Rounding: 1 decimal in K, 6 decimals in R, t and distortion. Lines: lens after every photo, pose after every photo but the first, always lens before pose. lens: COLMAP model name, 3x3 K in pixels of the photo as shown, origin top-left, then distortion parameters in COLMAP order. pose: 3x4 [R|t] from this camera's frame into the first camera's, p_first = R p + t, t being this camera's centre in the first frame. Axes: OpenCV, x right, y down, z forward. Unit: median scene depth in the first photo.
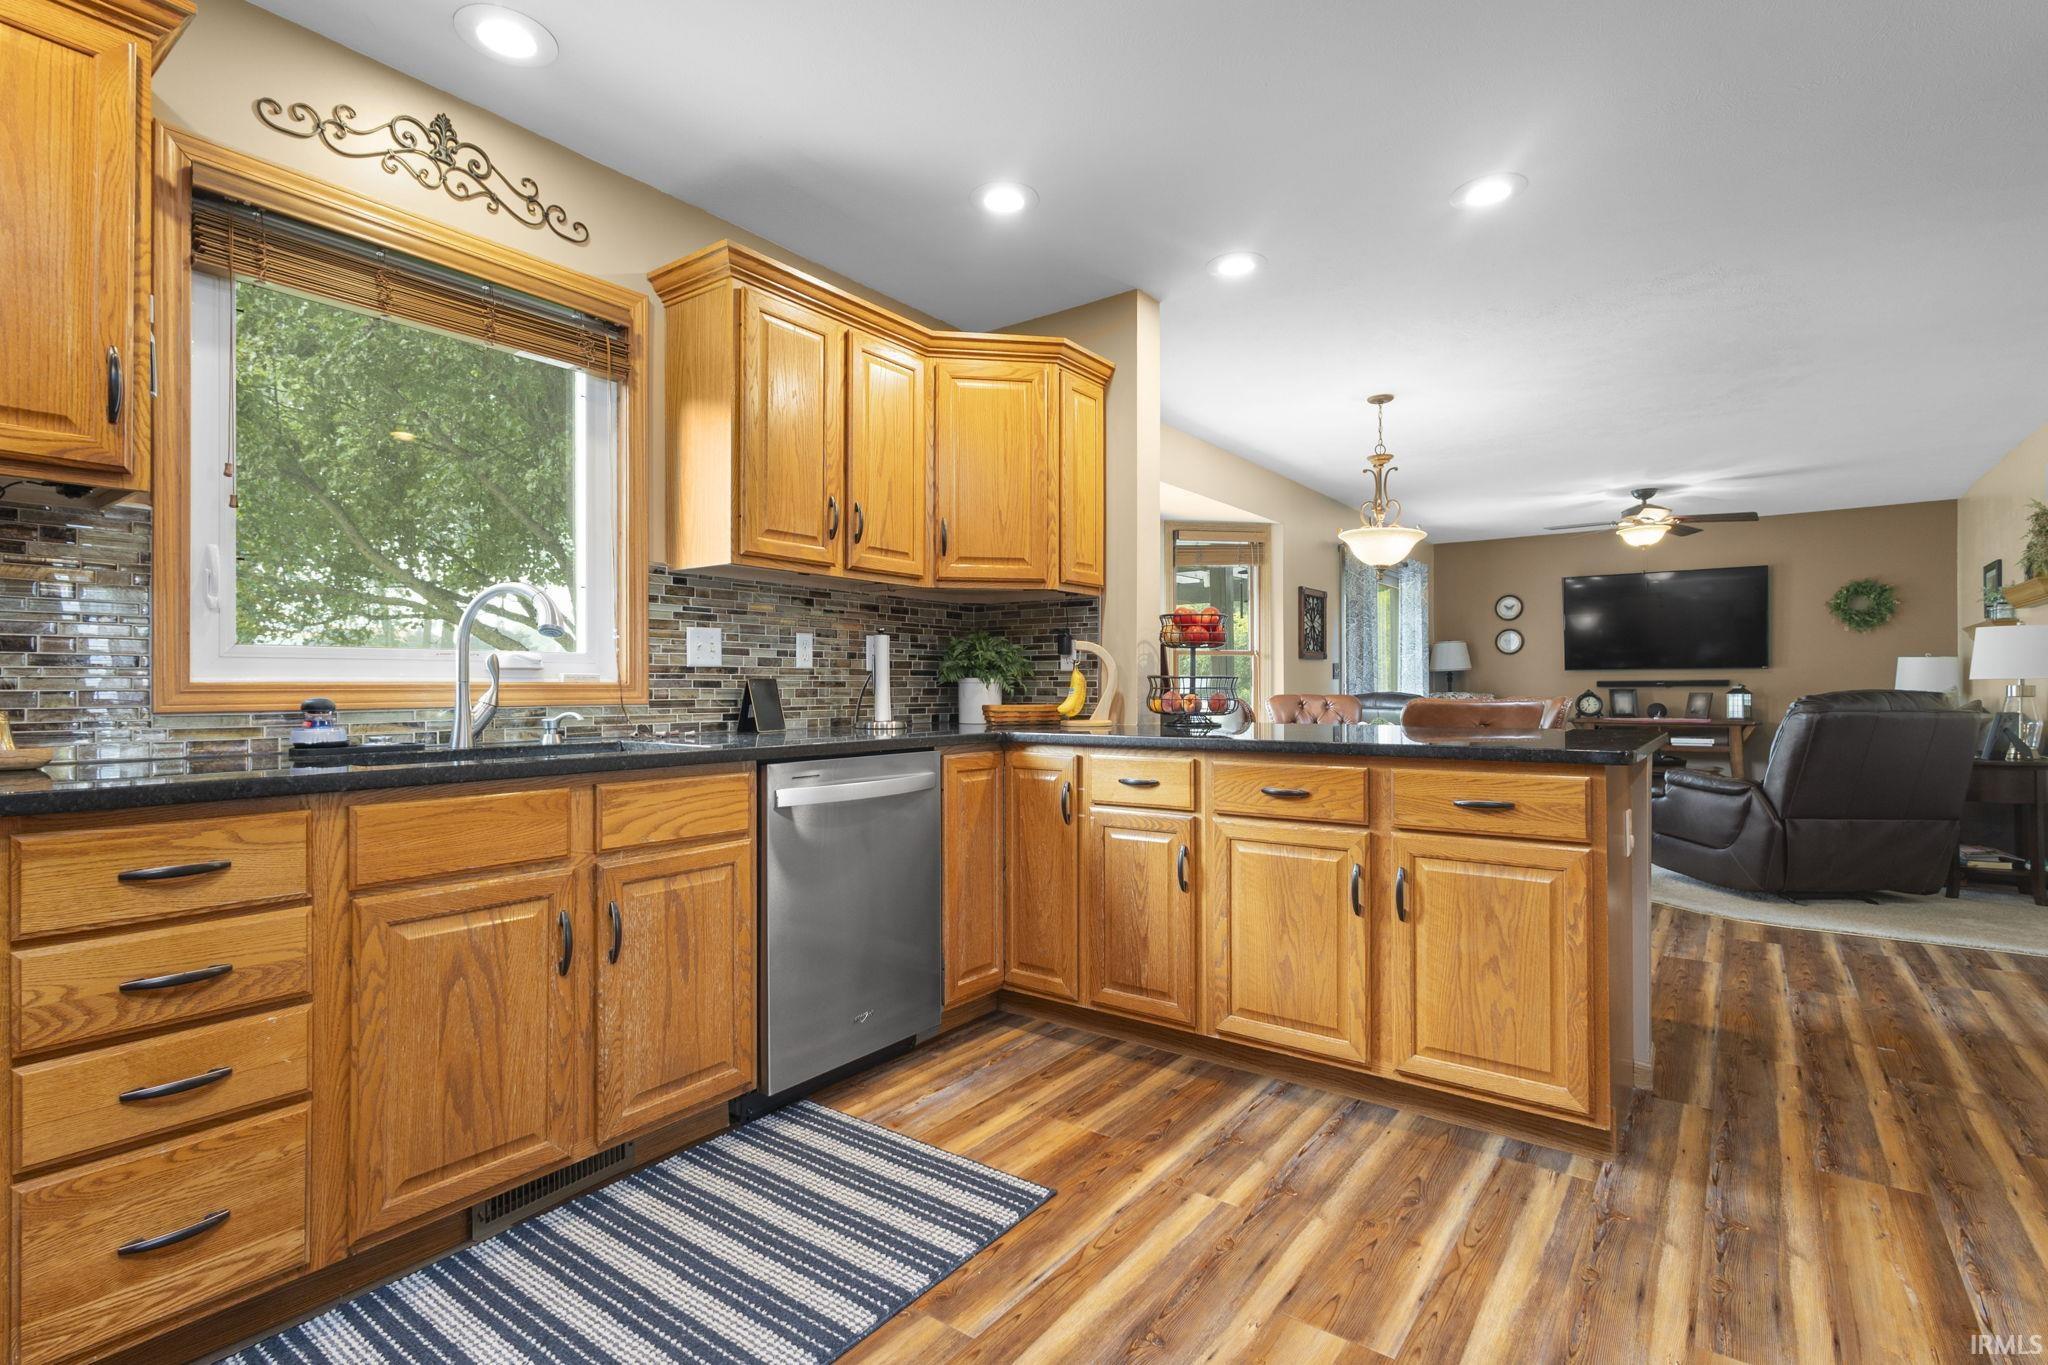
lens RADIAL K [[951.0, 0, 1021.1], [0, 951.0, 685.0], [0, 0, 1]] dist [0.011590, -0.004051]
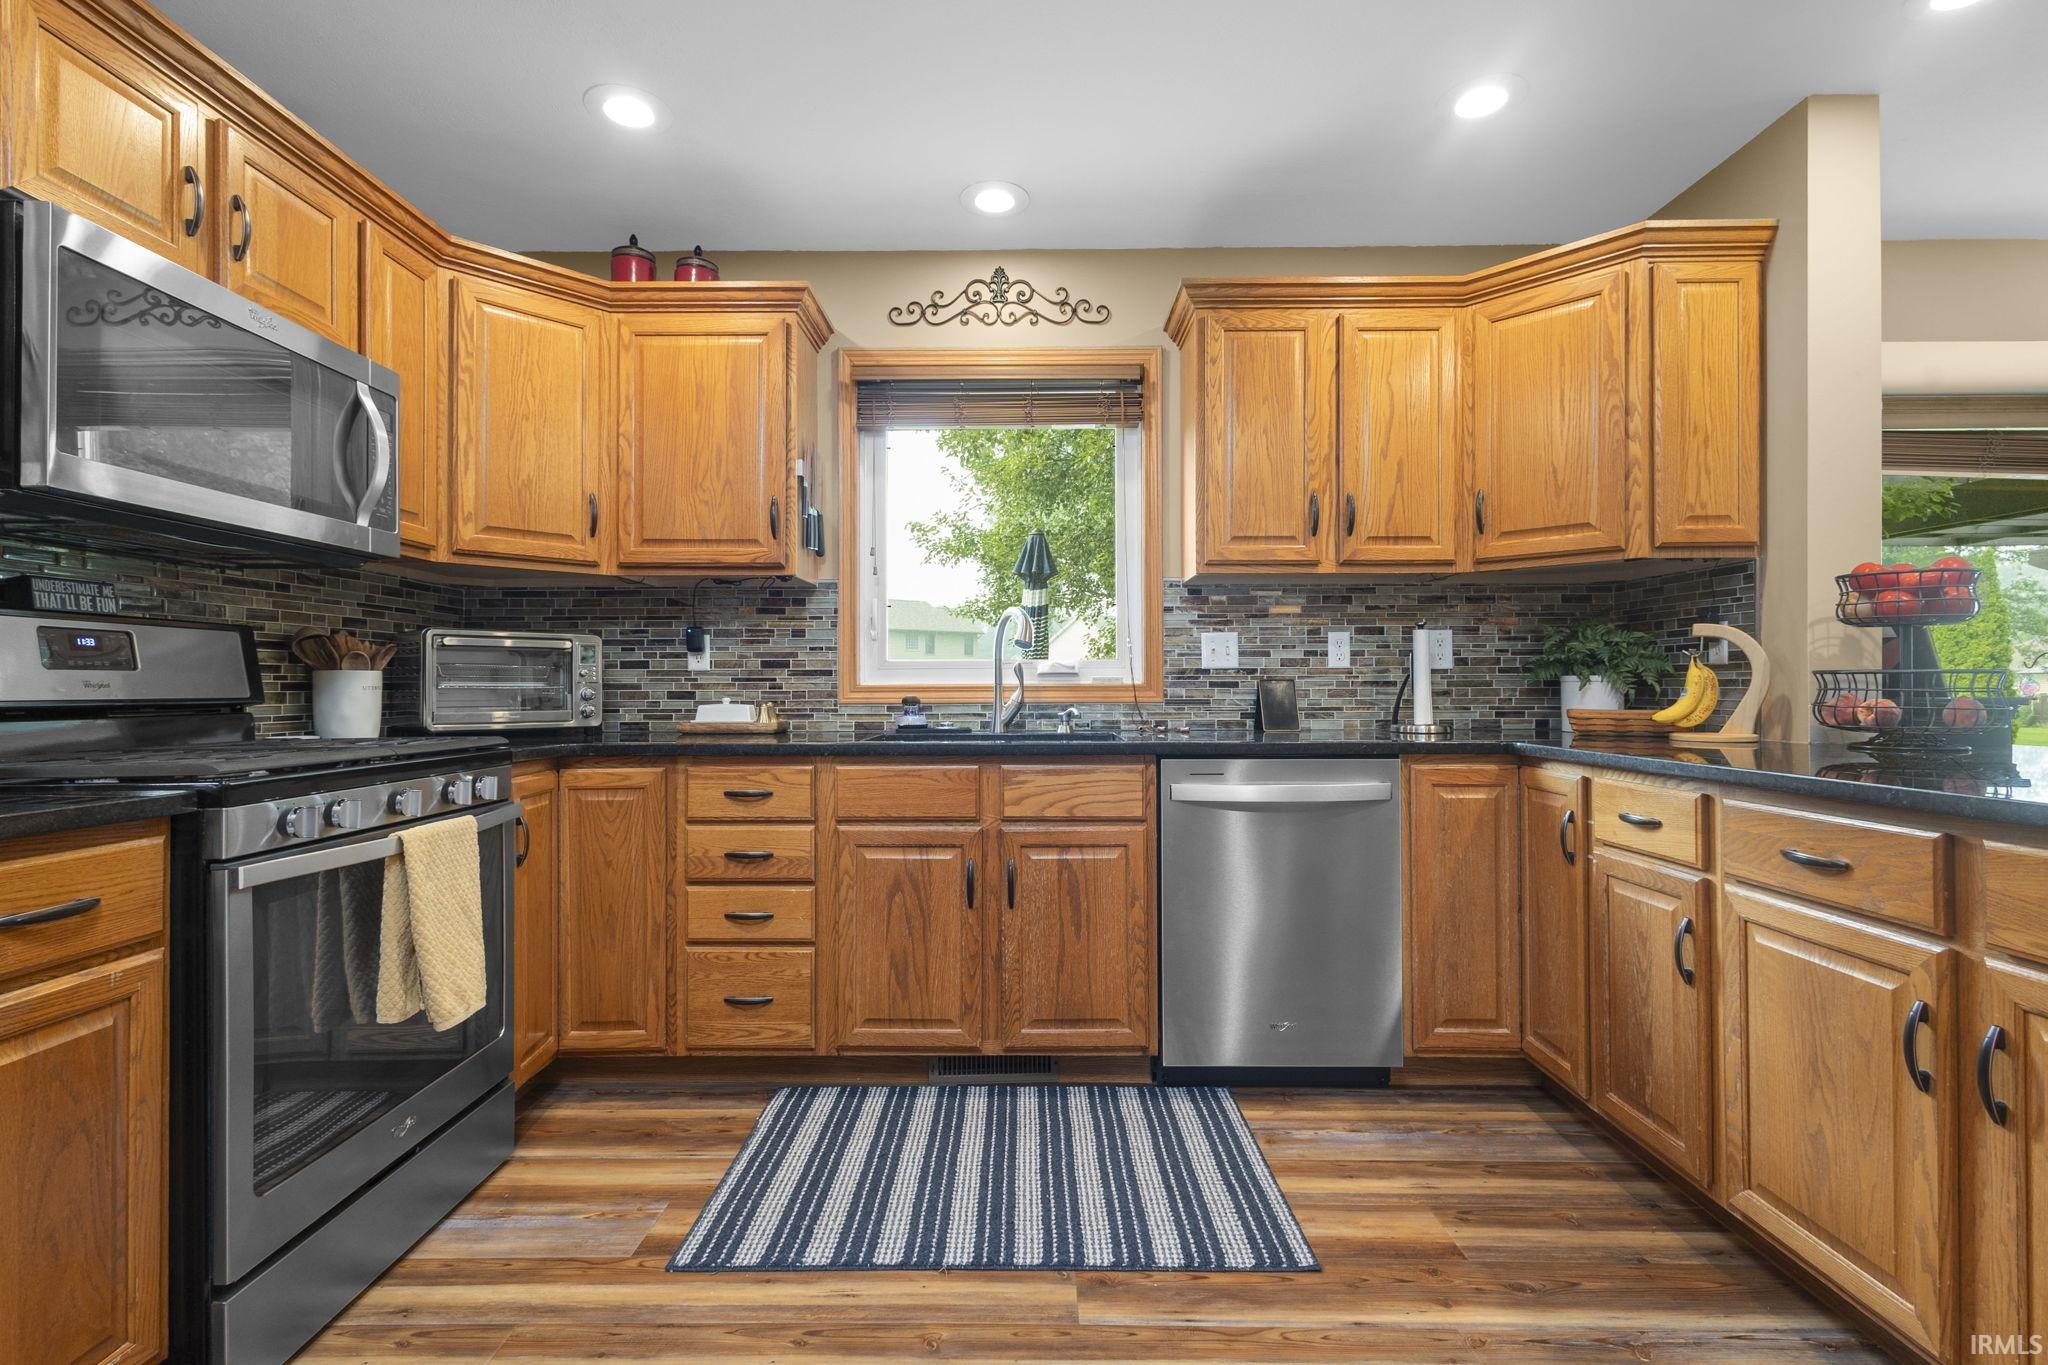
lens RADIAL K [[951.0, 0, 1030.2], [0, 951.0, 676.8], [0, 0, 1]] dist [0.011590, -0.004051]
pose [[0.591331, -0.007482, -0.806394, 0.414515], [0.003831, 0.999972, -0.006468, -0.003552], [0.806420, 0.000735, 0.591343, 0.190157]]
